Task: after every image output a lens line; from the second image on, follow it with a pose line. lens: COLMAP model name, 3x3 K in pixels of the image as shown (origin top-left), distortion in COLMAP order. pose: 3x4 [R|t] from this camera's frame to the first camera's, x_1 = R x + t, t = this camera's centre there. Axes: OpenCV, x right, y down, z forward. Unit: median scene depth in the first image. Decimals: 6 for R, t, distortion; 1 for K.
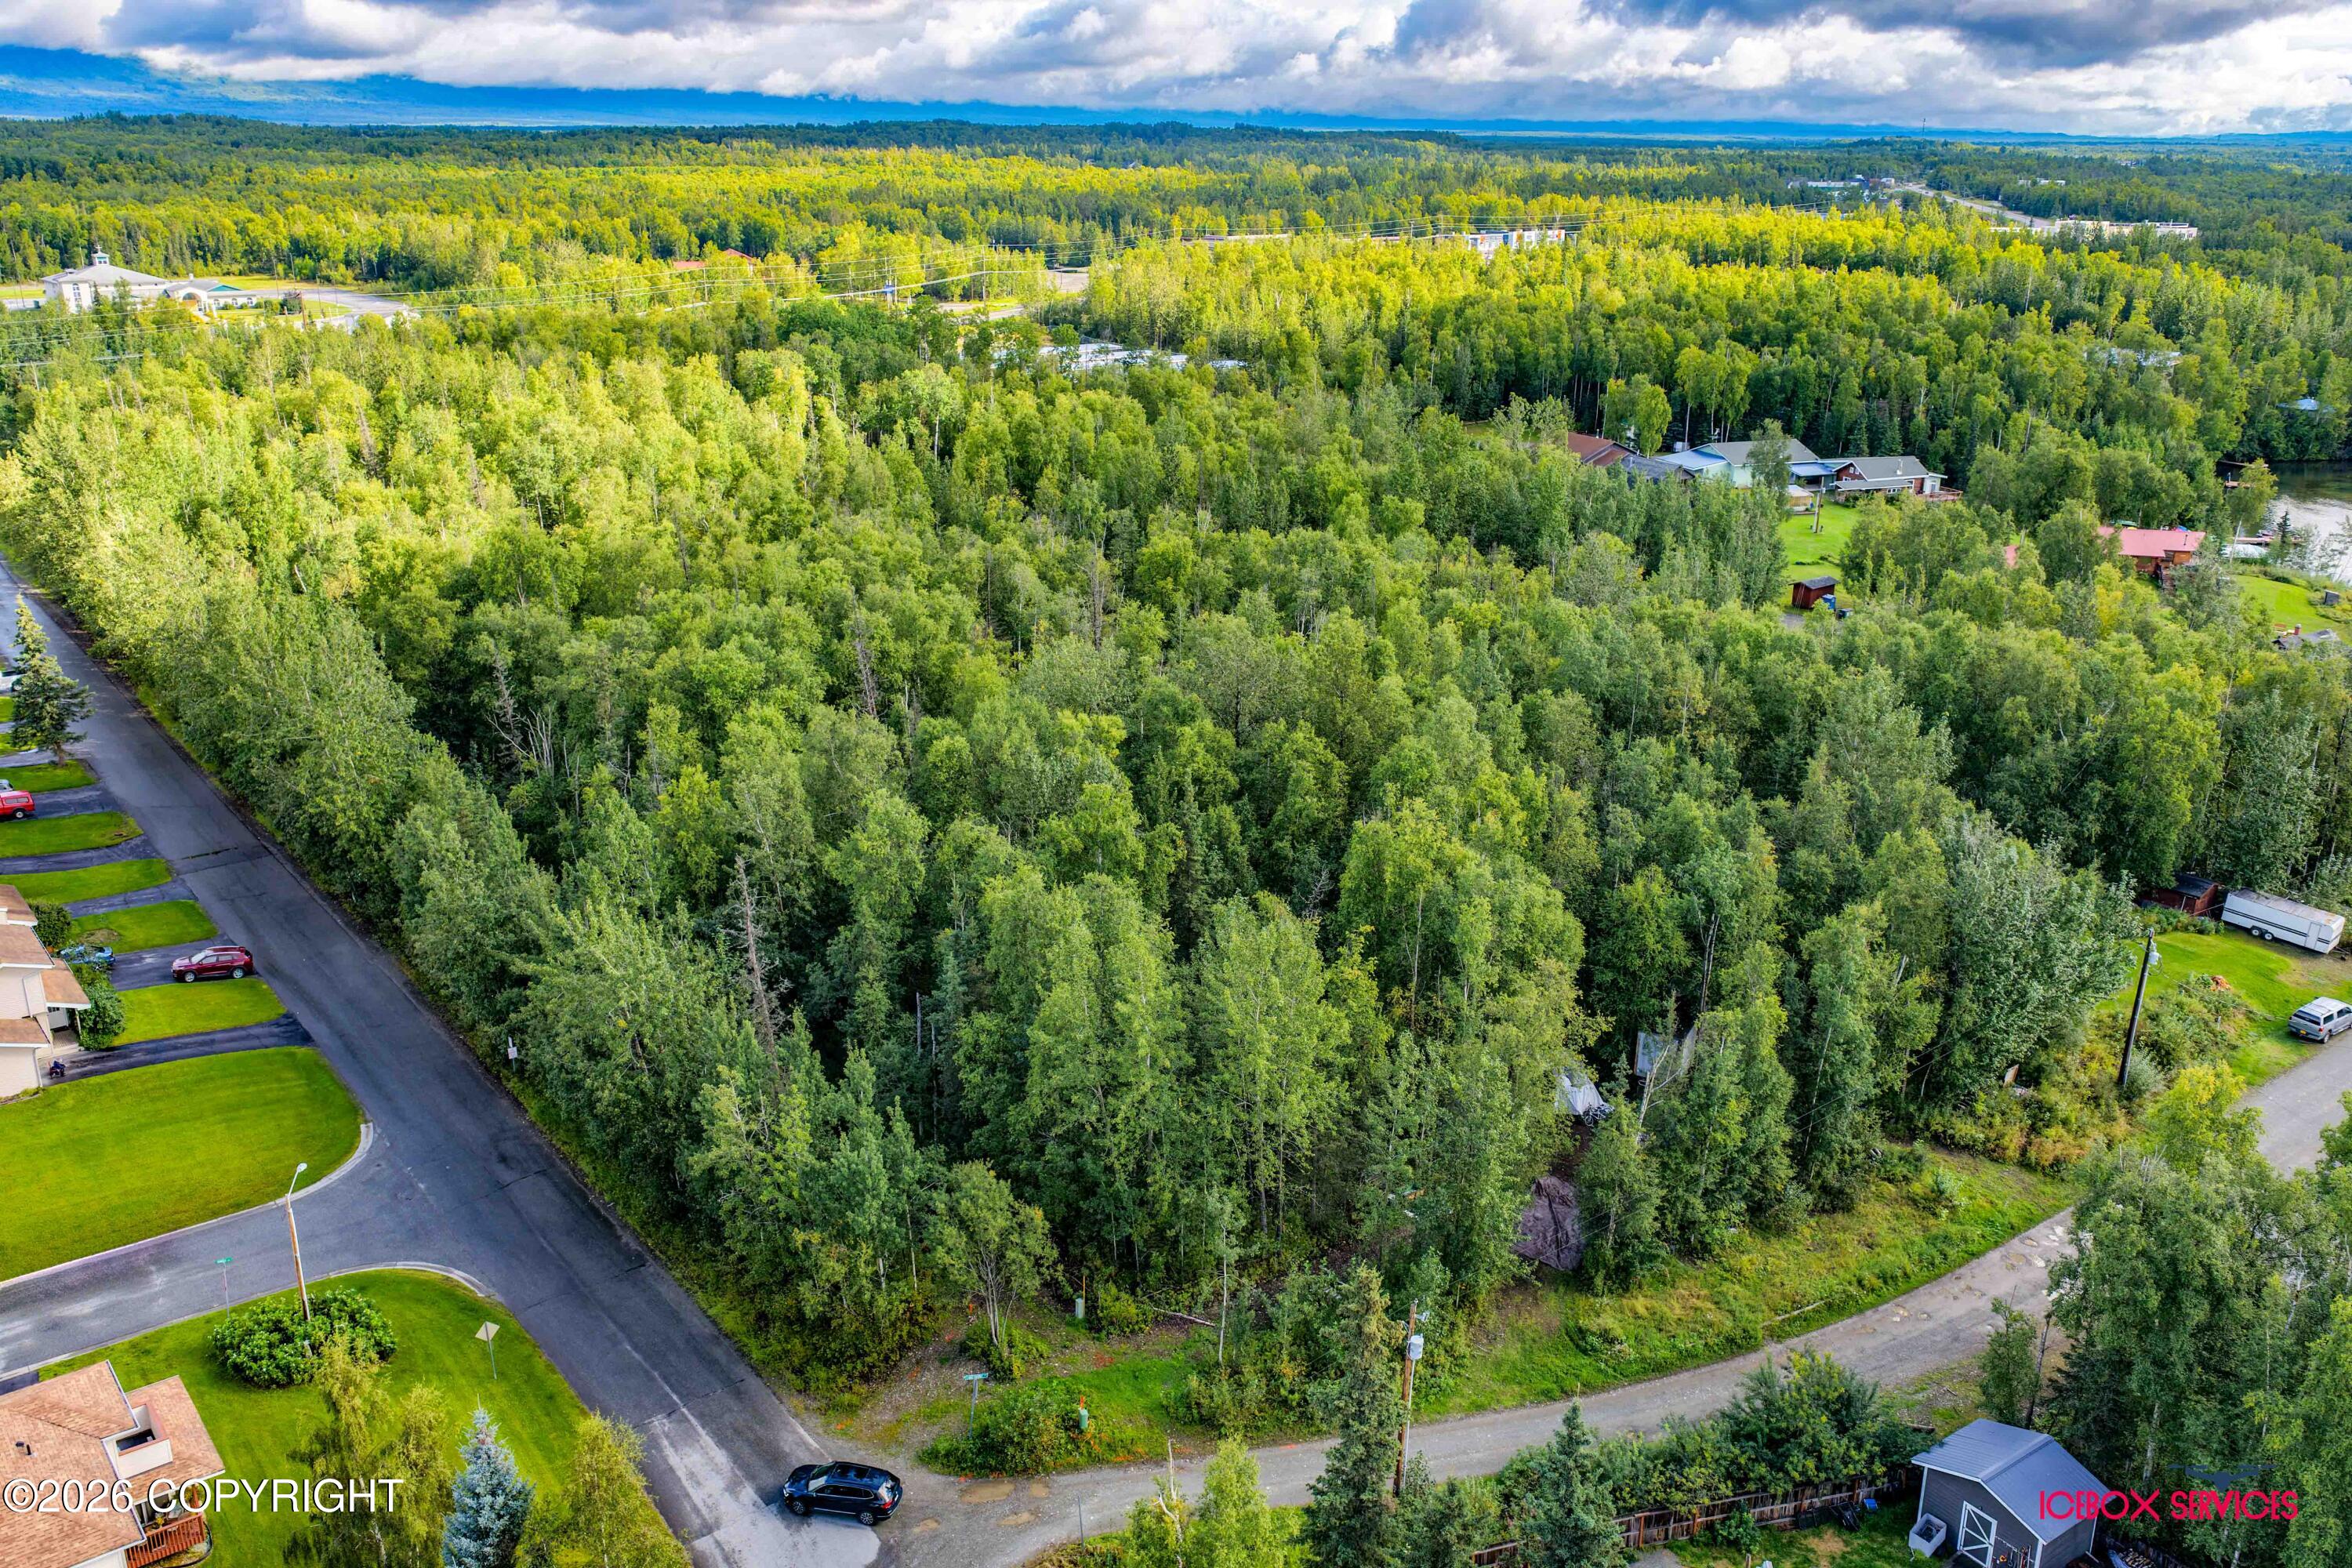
lens RADIAL K [[1942.5, 0, 1176.0], [0, 1942.5, 784.0], [0, 0, 1]] dist [-0.016053, 0.041013]
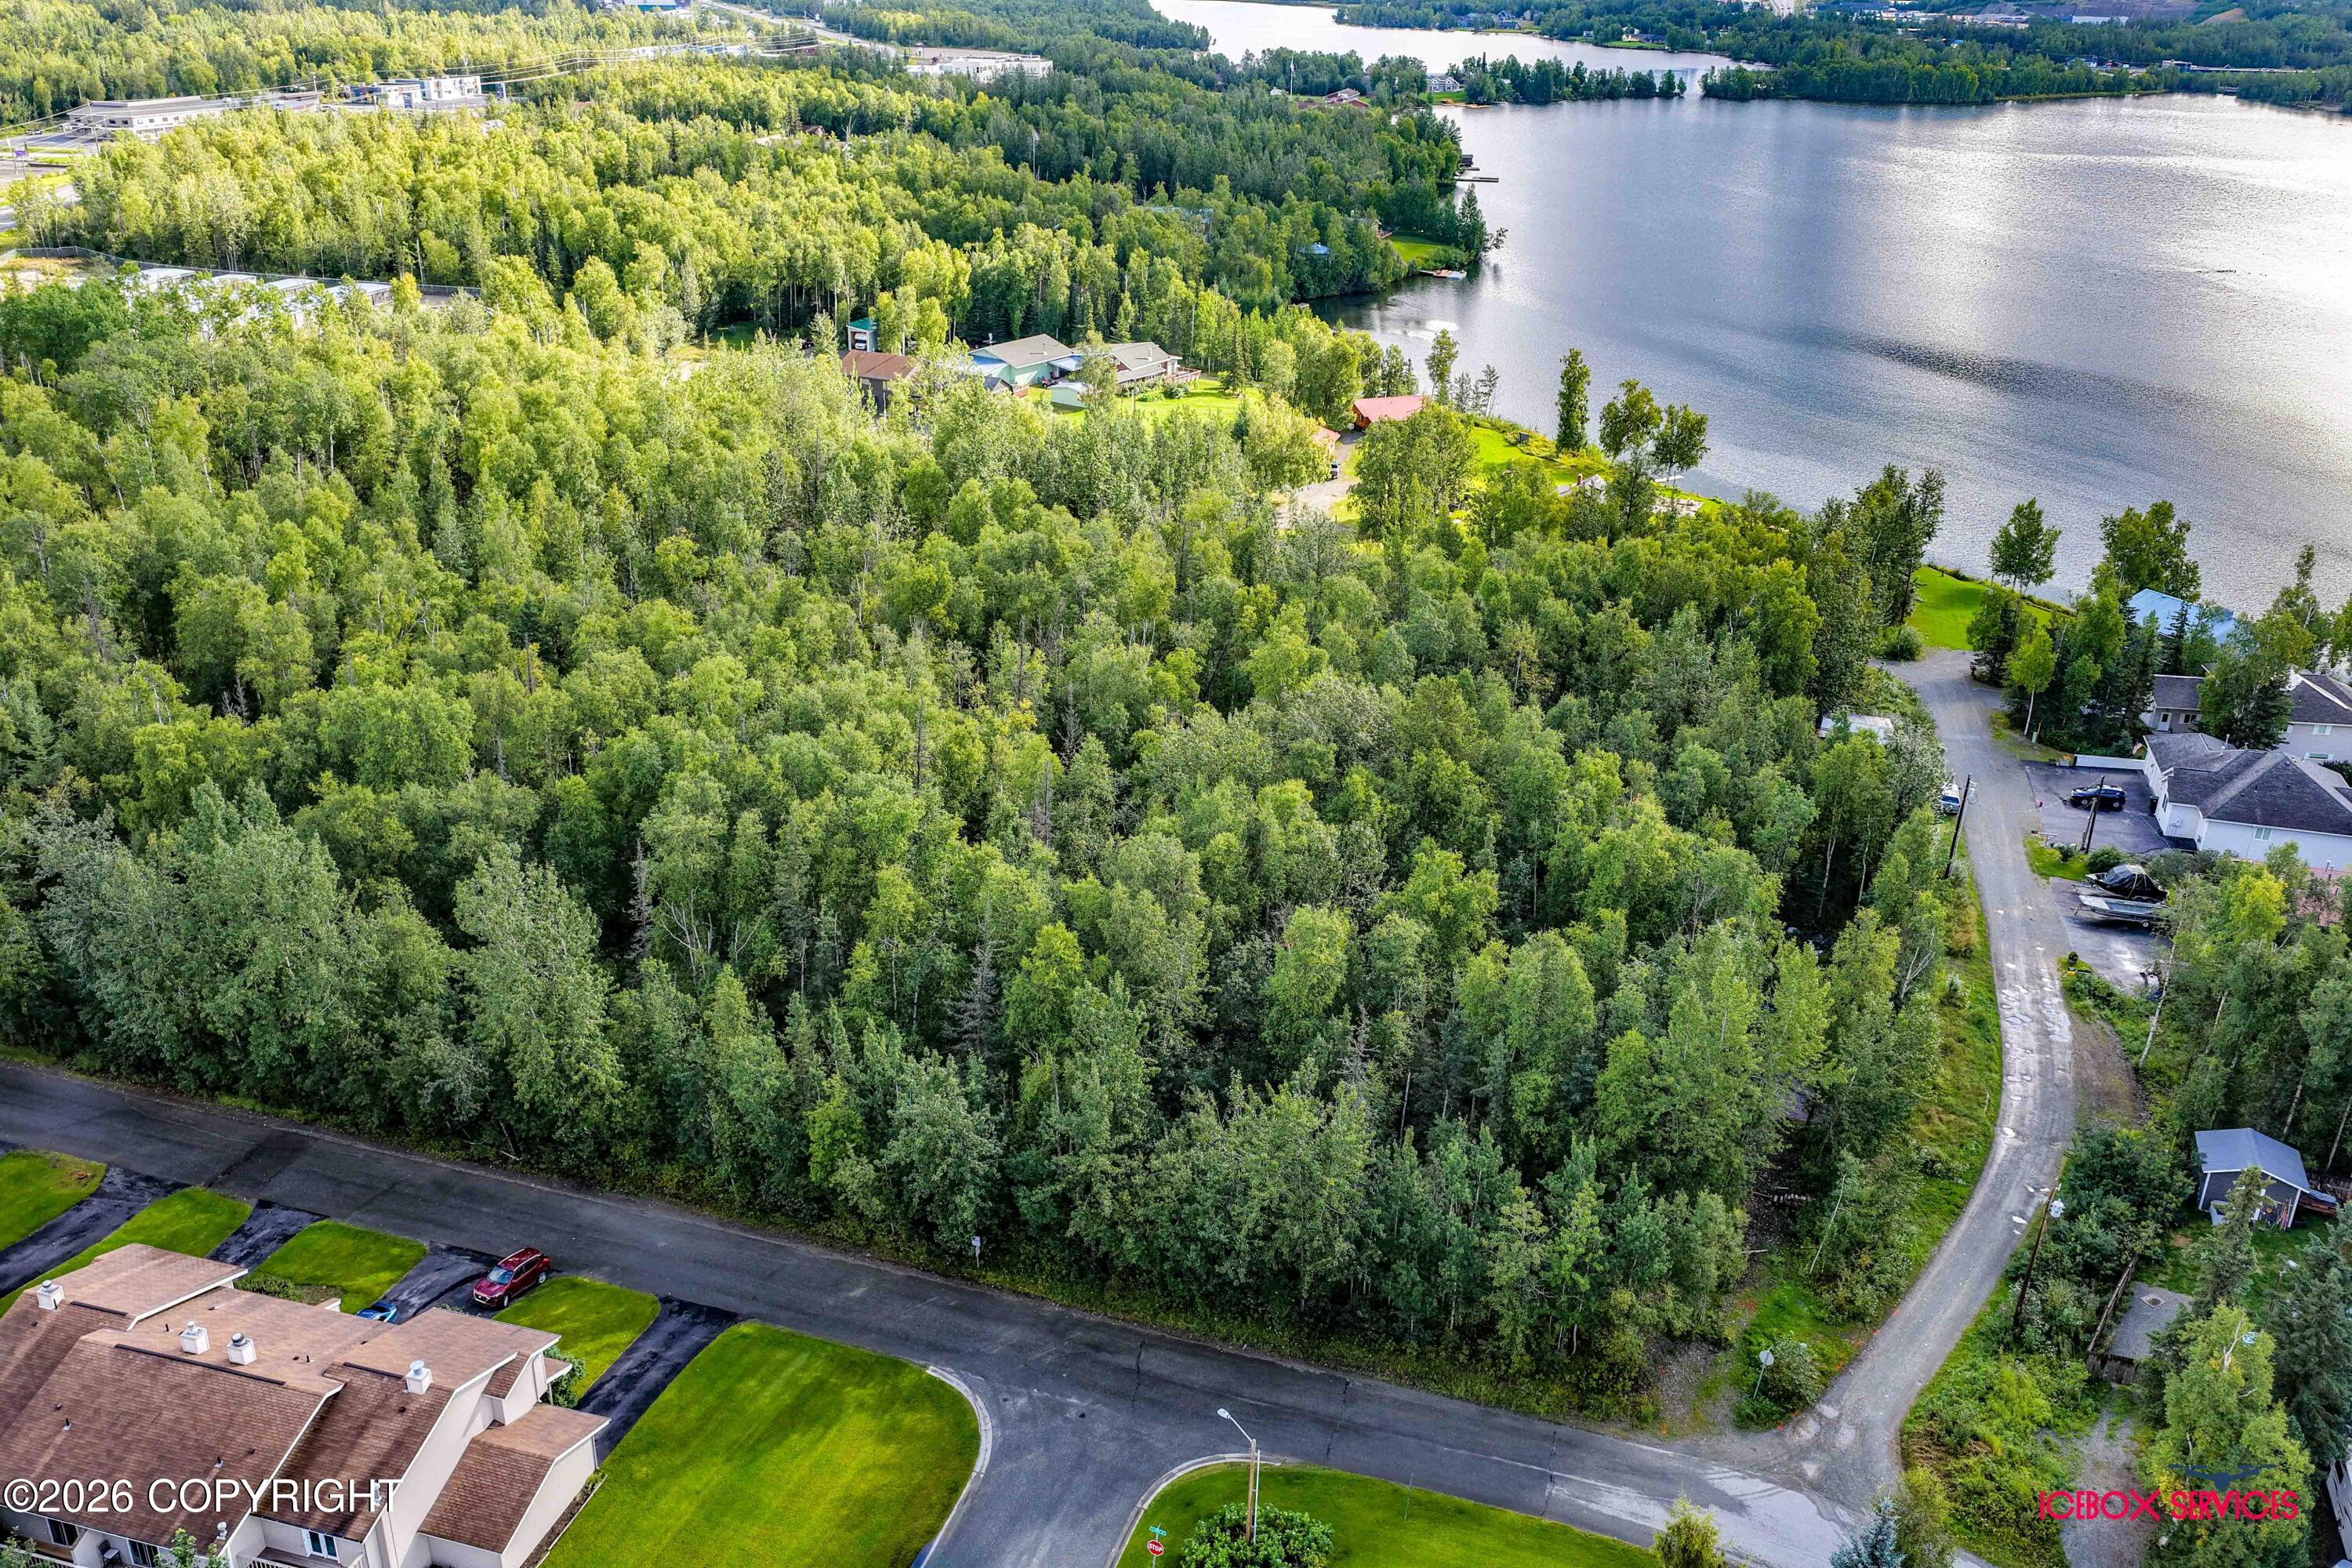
lens RADIAL K [[1942.5, 0, 1176.0], [0, 1942.5, 784.0], [0, 0, 1]] dist [-0.016053, 0.041013]
pose [[0.816108, -0.221271, 0.533860, -0.665794], [0.168382, 0.974758, 0.146608, -0.202255], [-0.552825, -0.029755, 0.832766, 0.107345]]
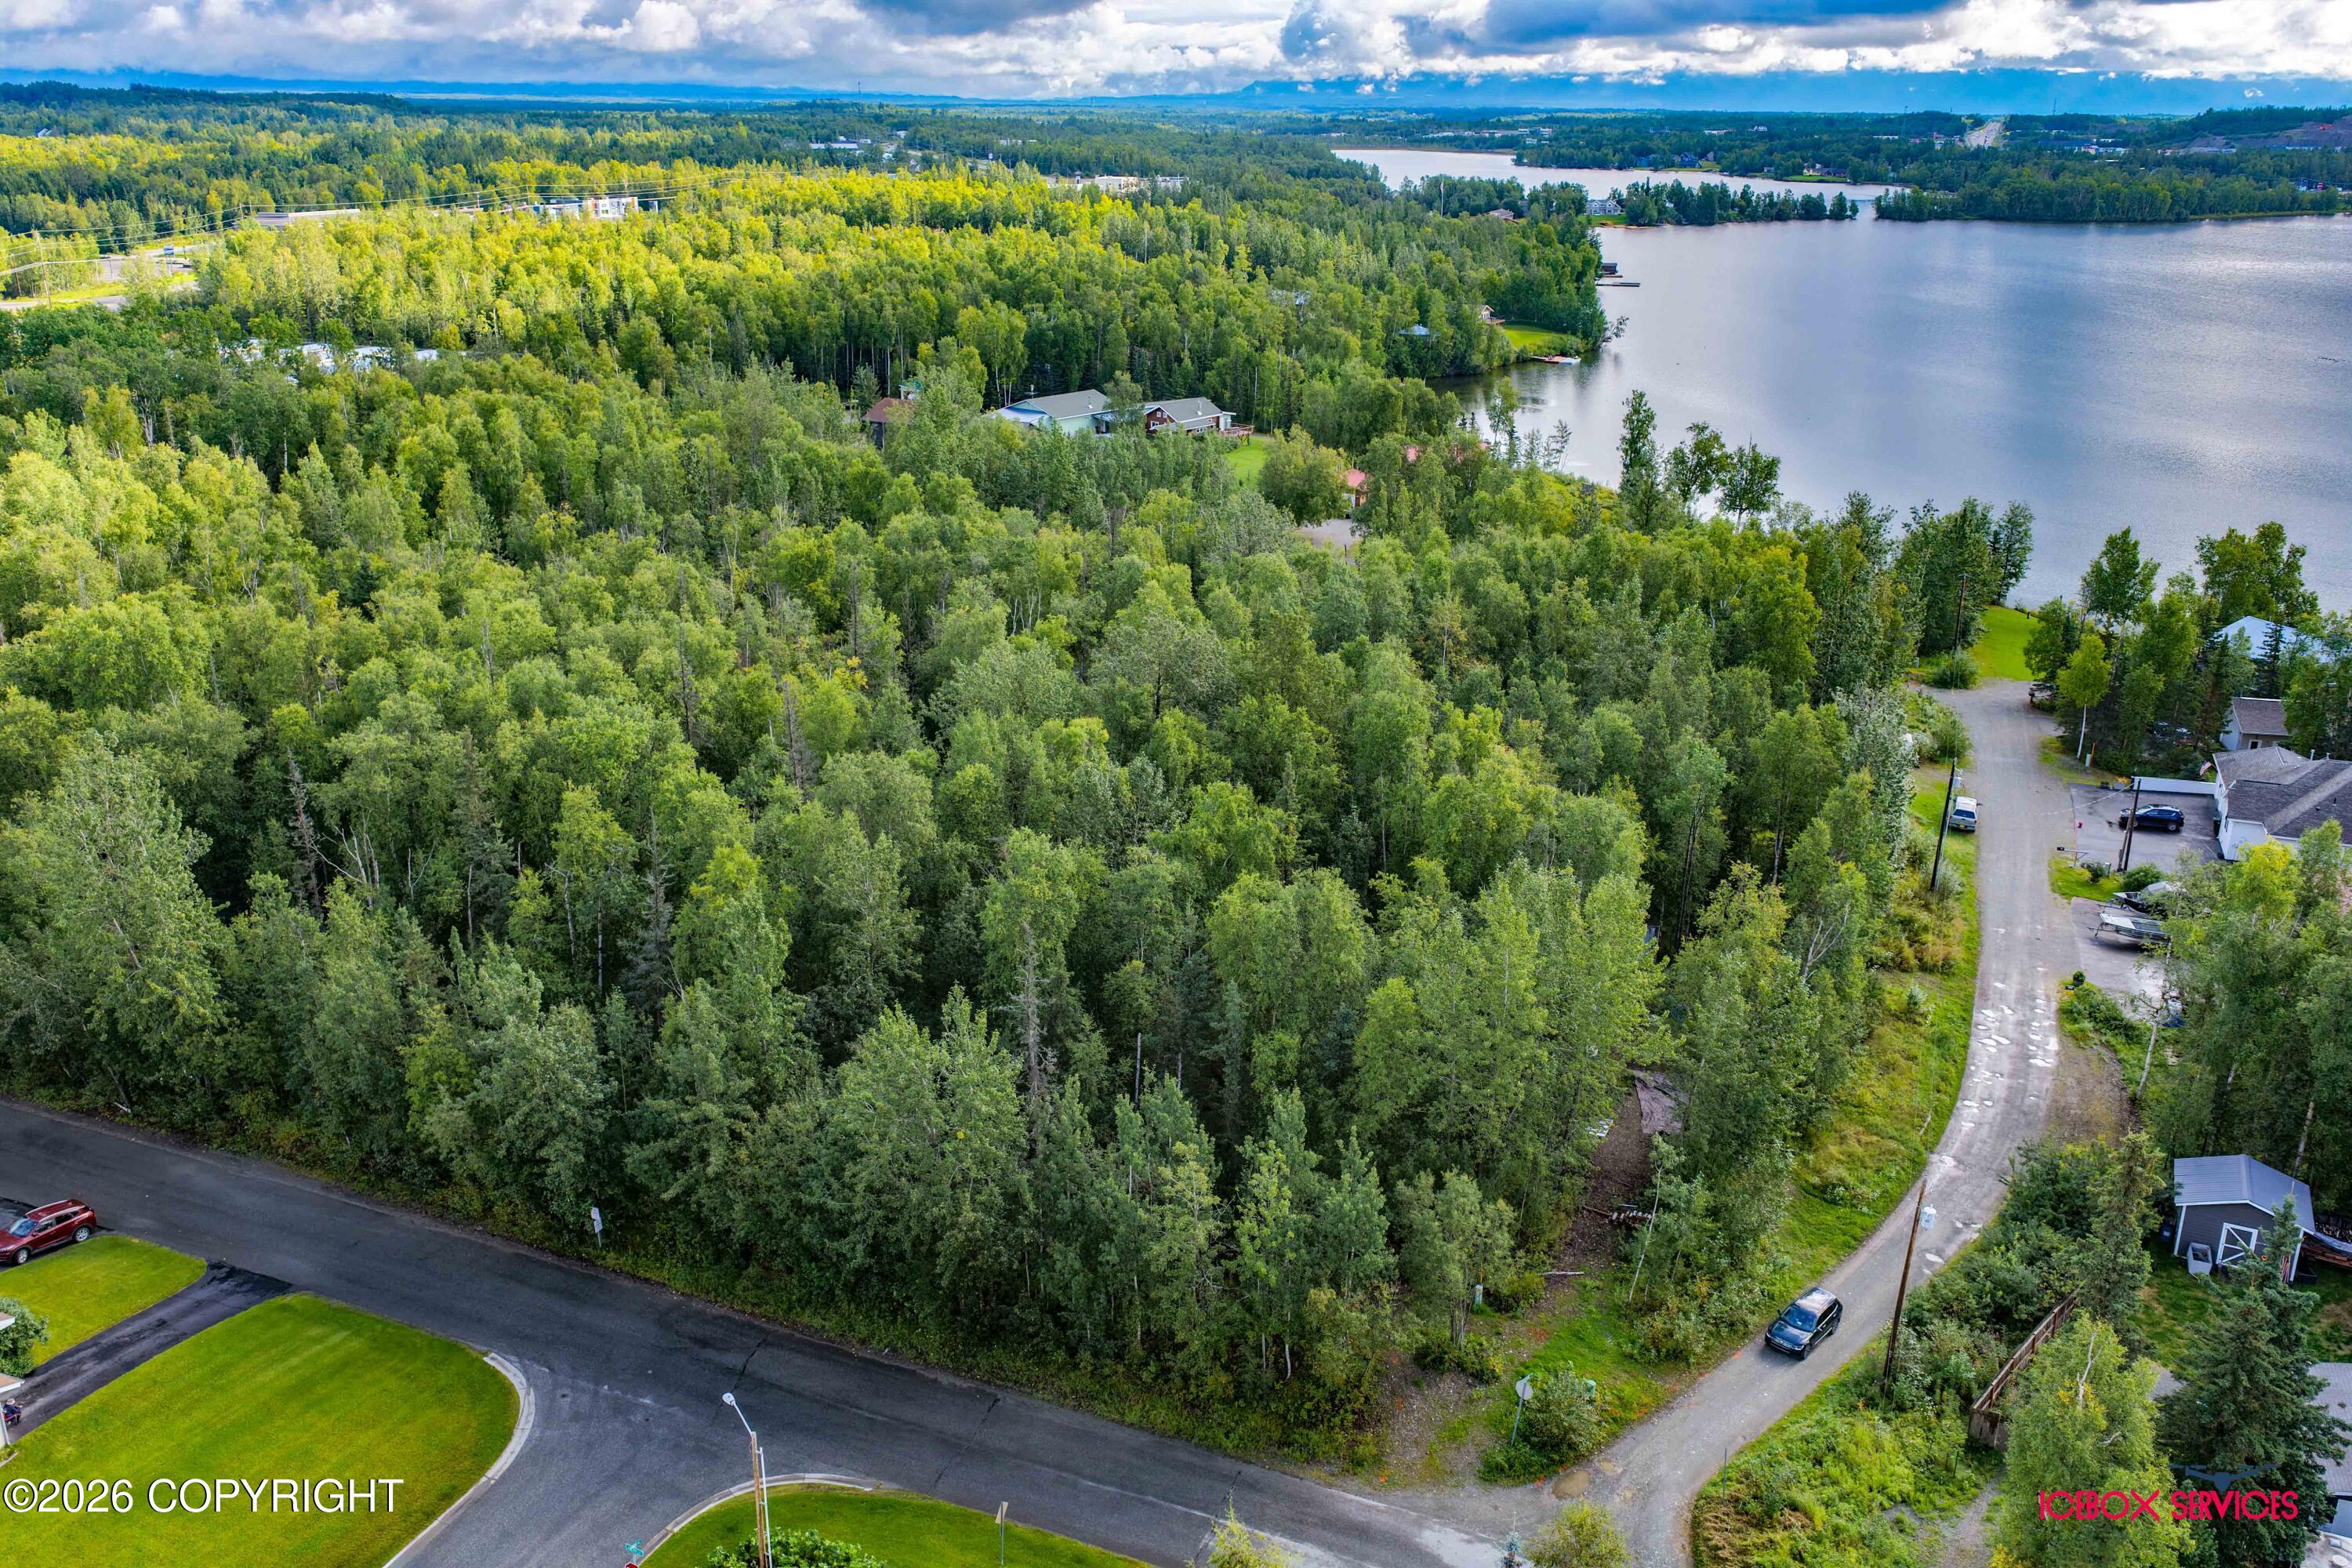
lens RADIAL K [[1942.5, 0, 1176.0], [0, 1942.5, 784.0], [0, 0, 1]] dist [-0.016053, 0.041013]
pose [[0.869054, -0.165918, 0.466065, -0.434203], [0.157834, 0.985839, 0.056648, -0.049157], [-0.468864, 0.024331, 0.882935, 0.135731]]
